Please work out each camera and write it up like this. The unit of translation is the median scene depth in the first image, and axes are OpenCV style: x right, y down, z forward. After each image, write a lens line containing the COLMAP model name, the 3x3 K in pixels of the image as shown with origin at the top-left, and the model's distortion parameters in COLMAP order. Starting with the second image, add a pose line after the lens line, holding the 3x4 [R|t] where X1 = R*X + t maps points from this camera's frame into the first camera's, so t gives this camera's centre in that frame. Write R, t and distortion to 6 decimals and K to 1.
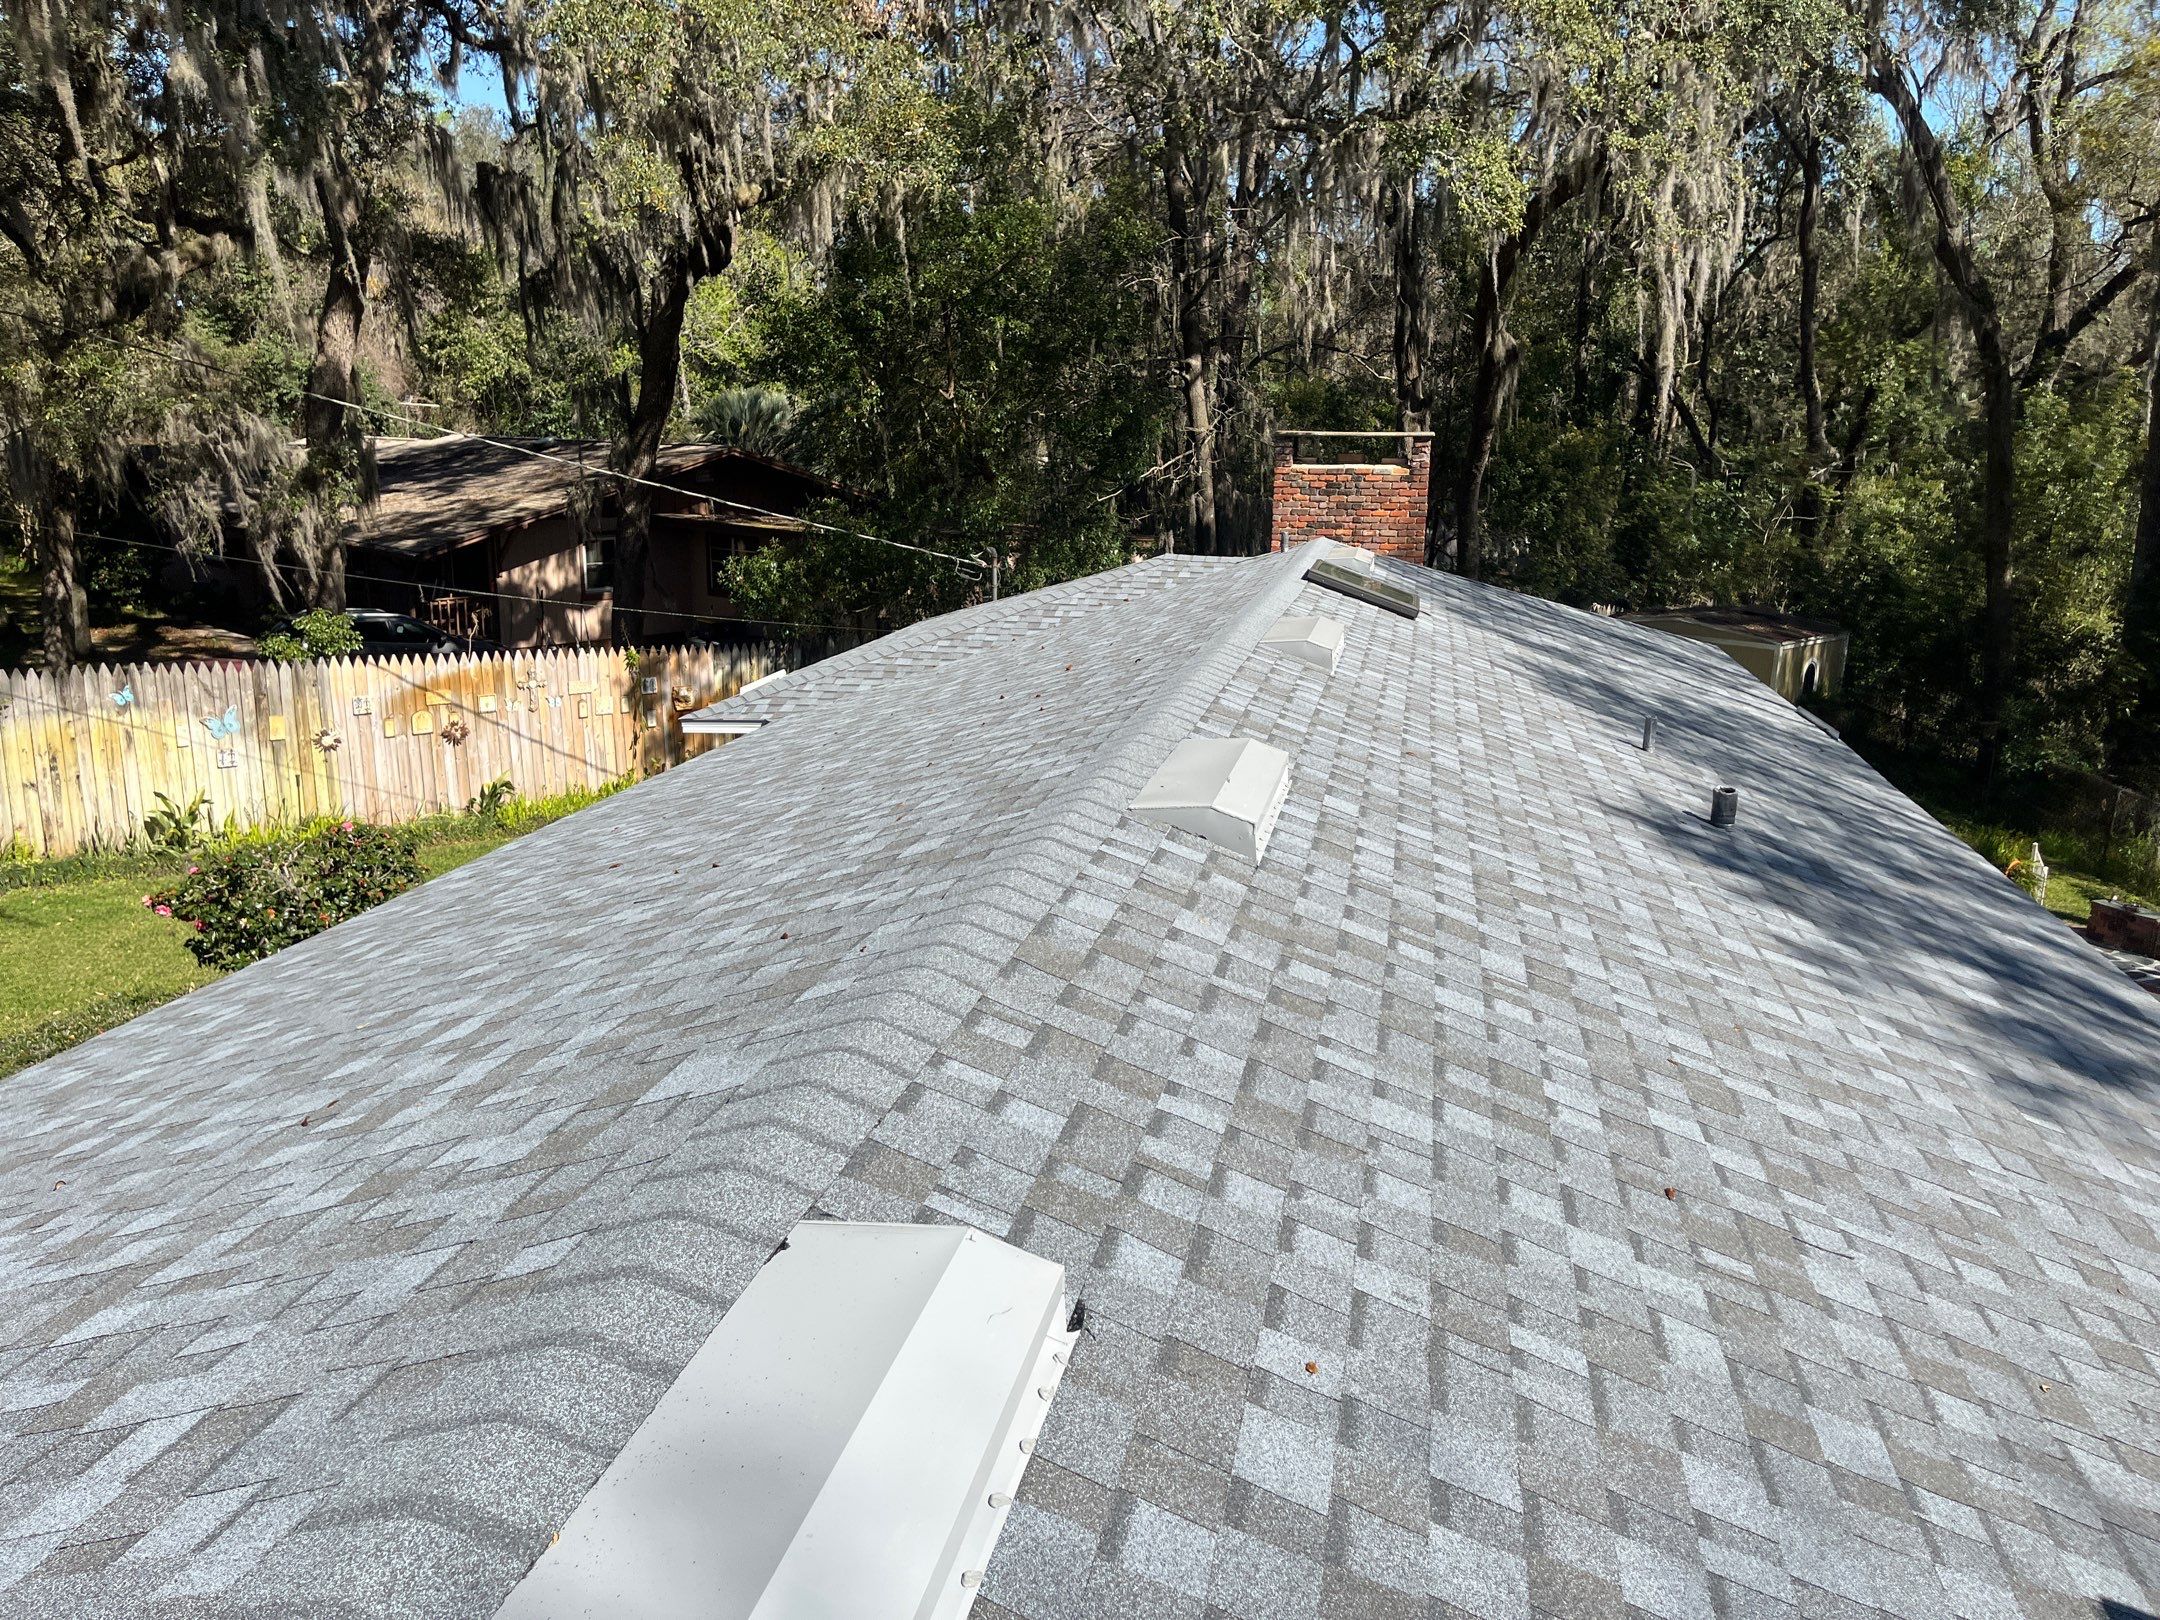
lens RADIAL K [[1604.4, 0, 1124.5], [0, 1604.4, 807.2], [0, 0, 1]] dist [0.056152, -0.051380]
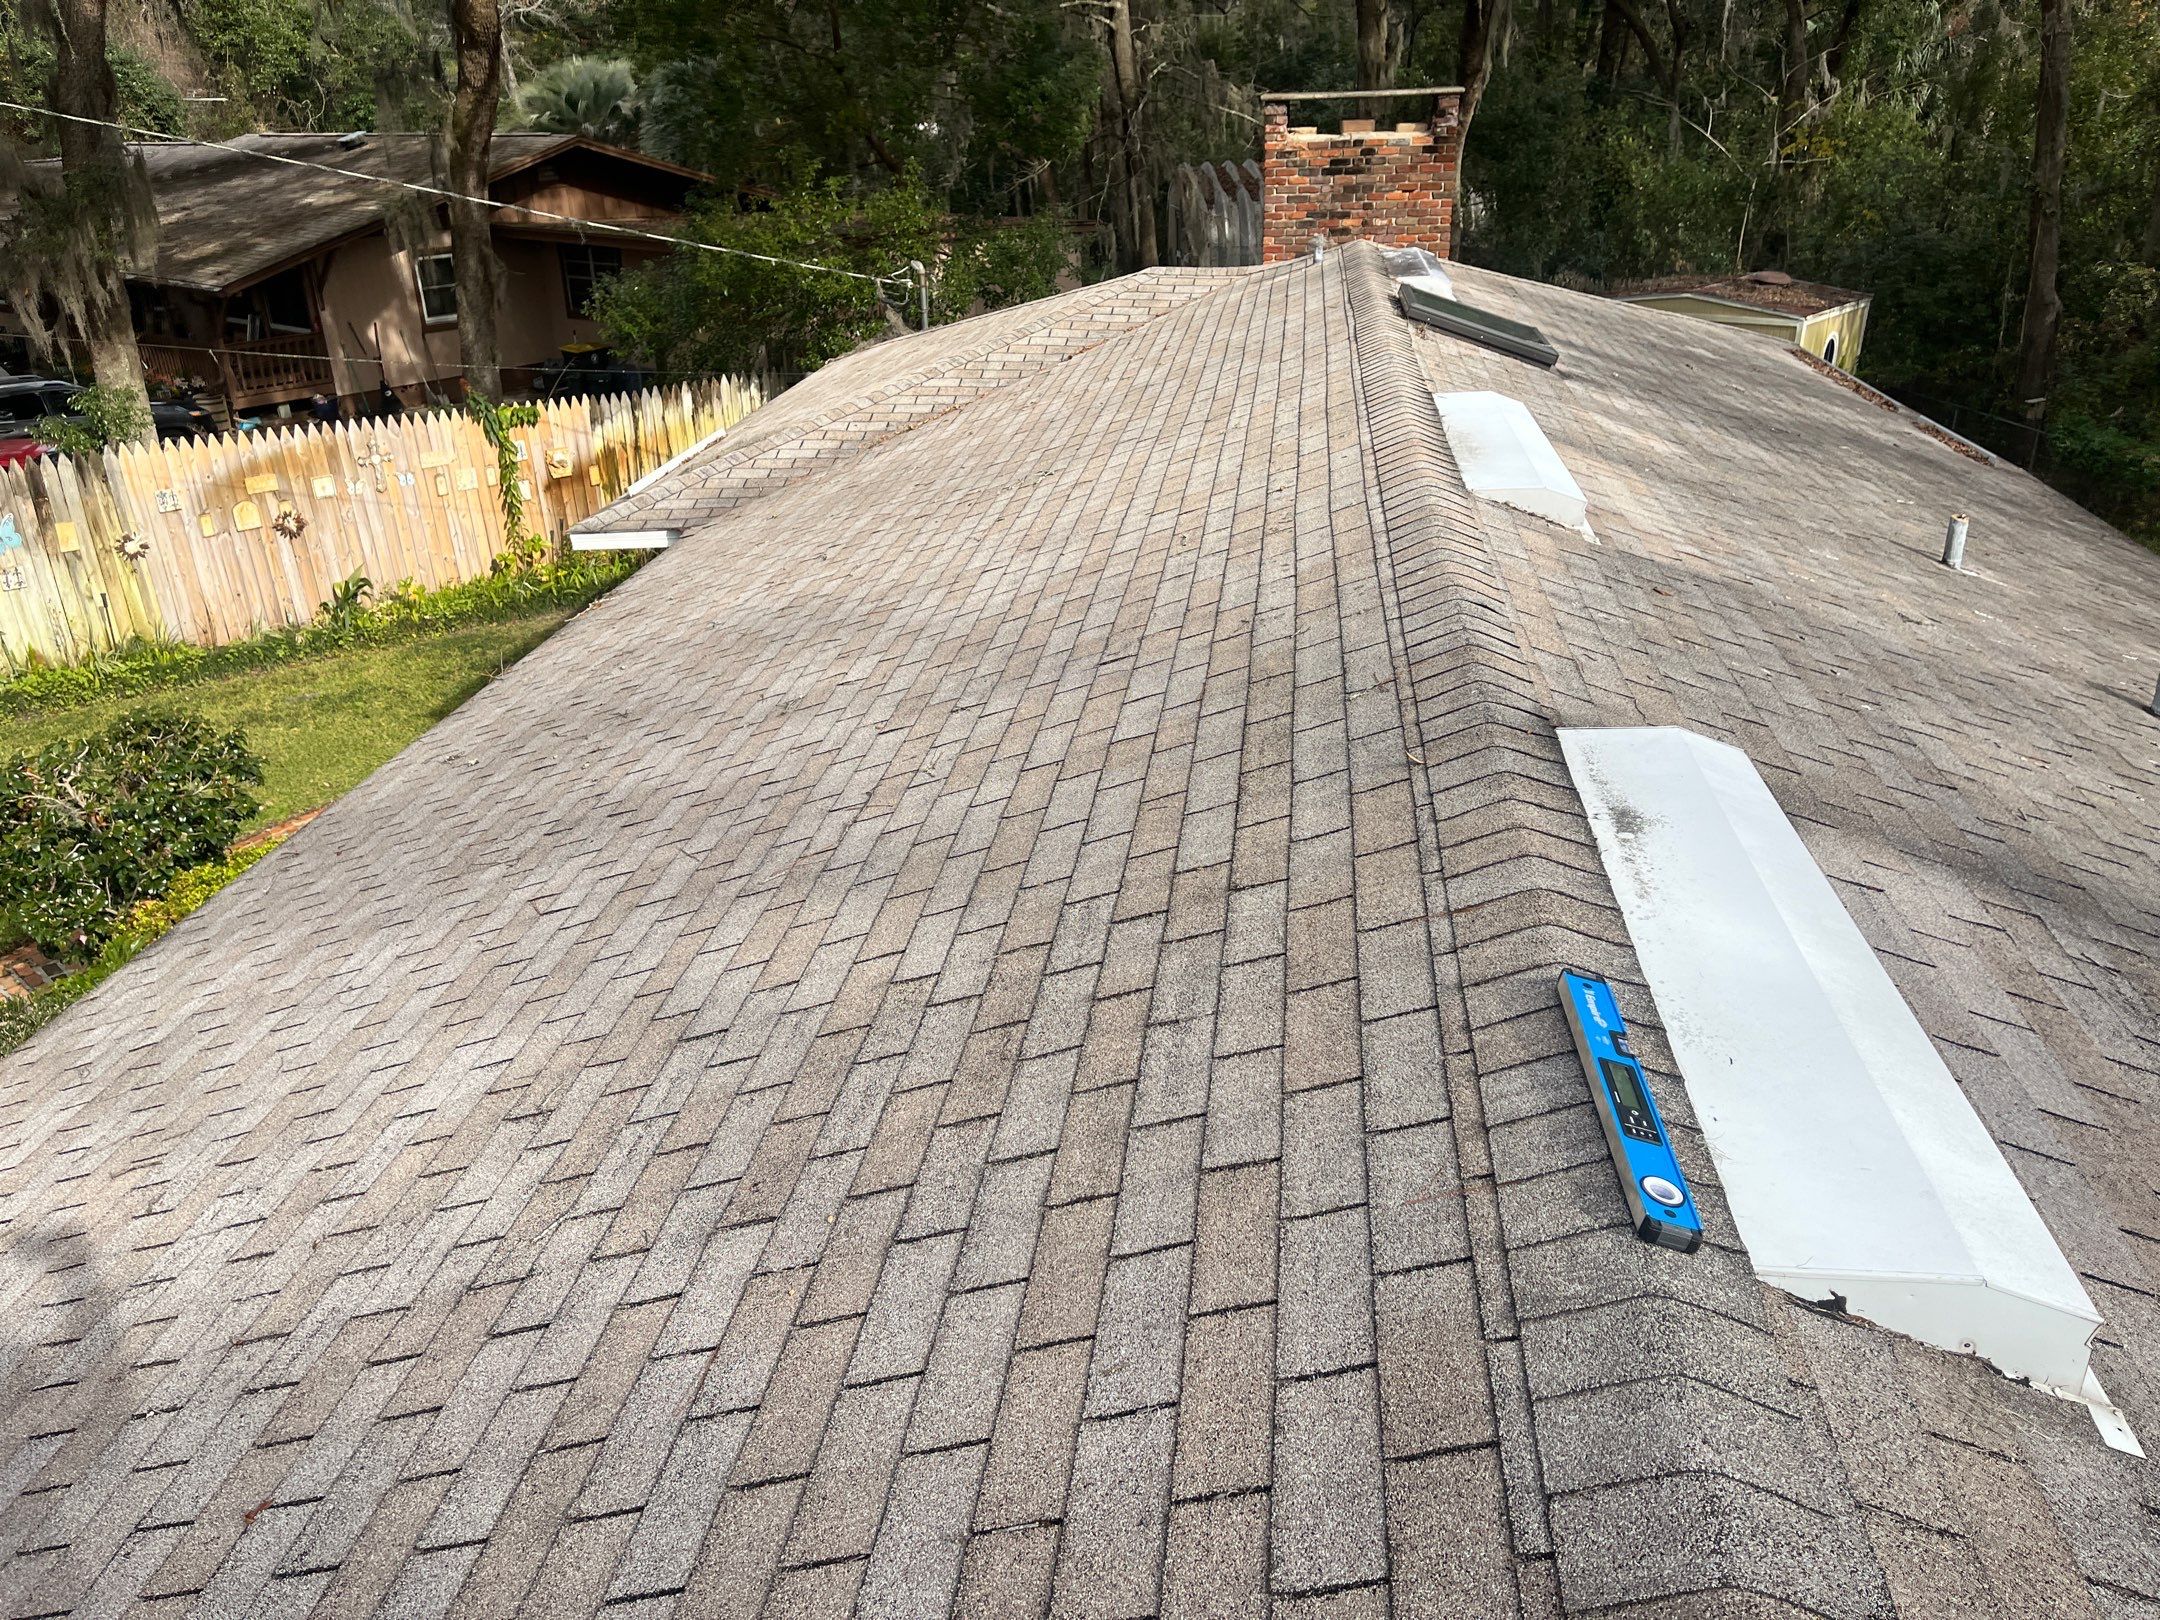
lens RADIAL K [[1604.4, 0, 1085.9], [0, 1604.4, 814.1], [0, 0, 1]] dist [0.056152, -0.051380]
pose [[0.997795, -0.059844, 0.028711, -0.037788], [0.053242, 0.979913, 0.192187, -0.039847], [-0.039635, -0.190234, 0.980938, 0.137731]]
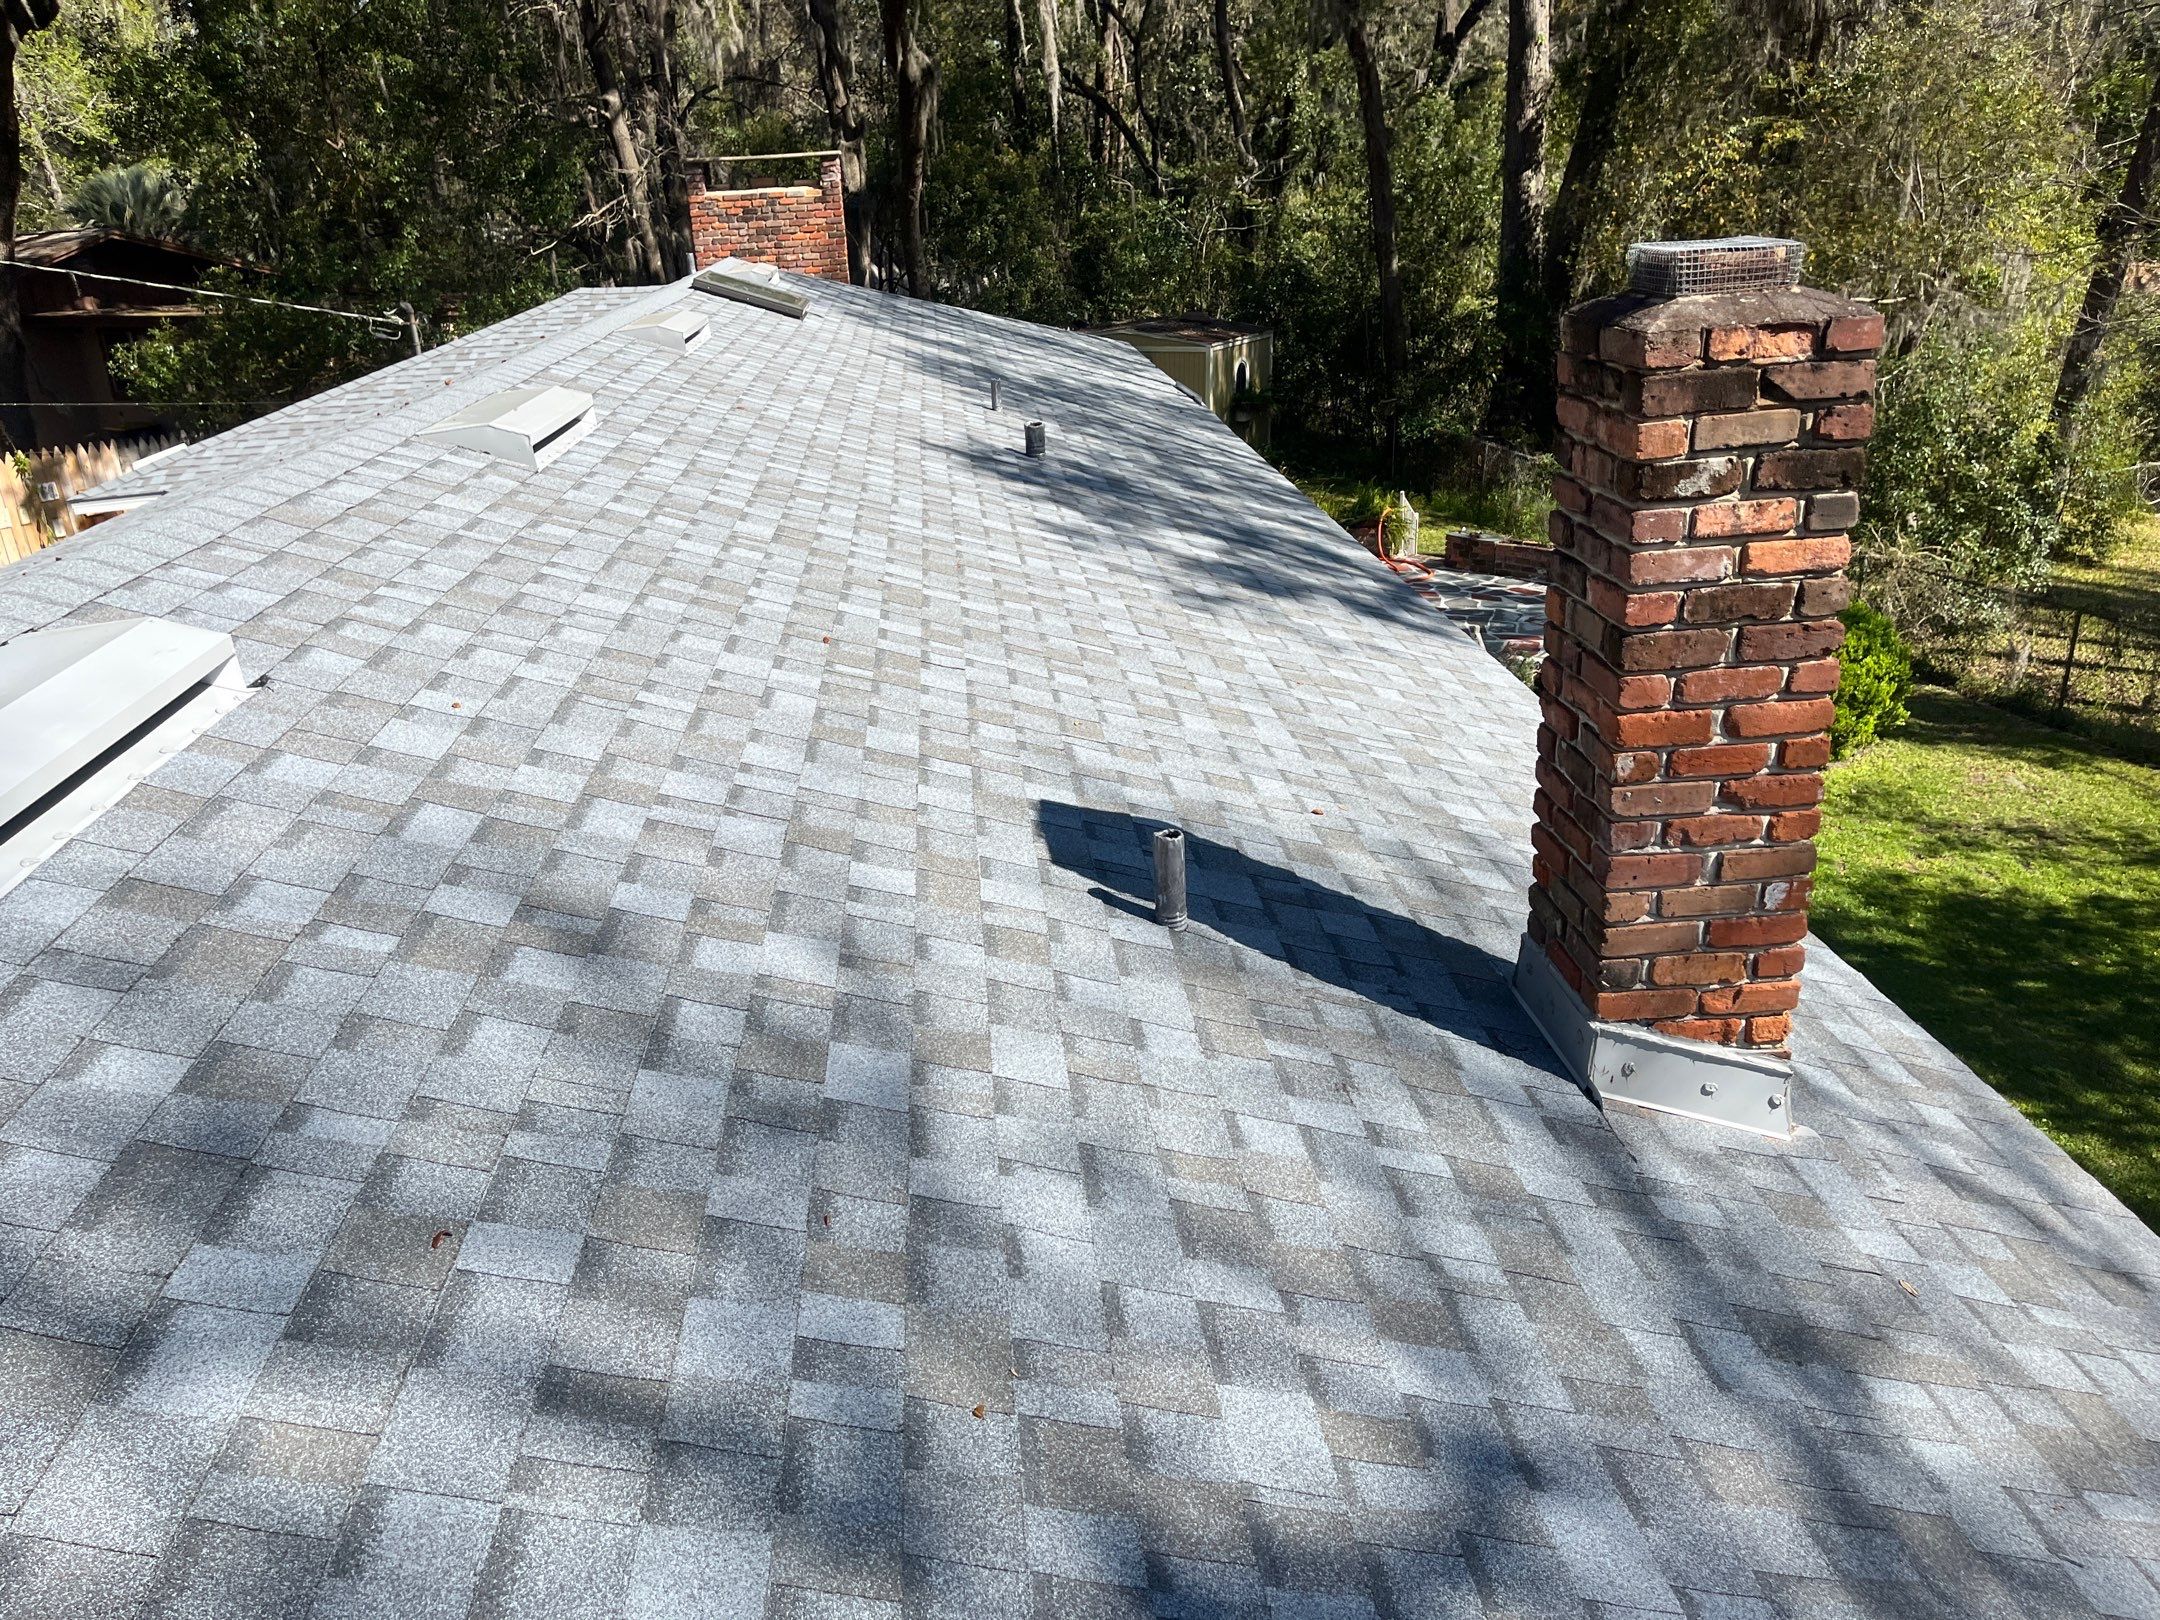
lens RADIAL K [[1604.4, 0, 1088.1], [0, 1604.4, 811.6], [0, 0, 1]] dist [0.056152, -0.051380]
pose [[0.961534, -0.155176, 0.226655, 0.042795], [0.122333, 0.980710, 0.152456, 0.039156], [-0.245941, -0.118864, 0.961969, -0.072669]]
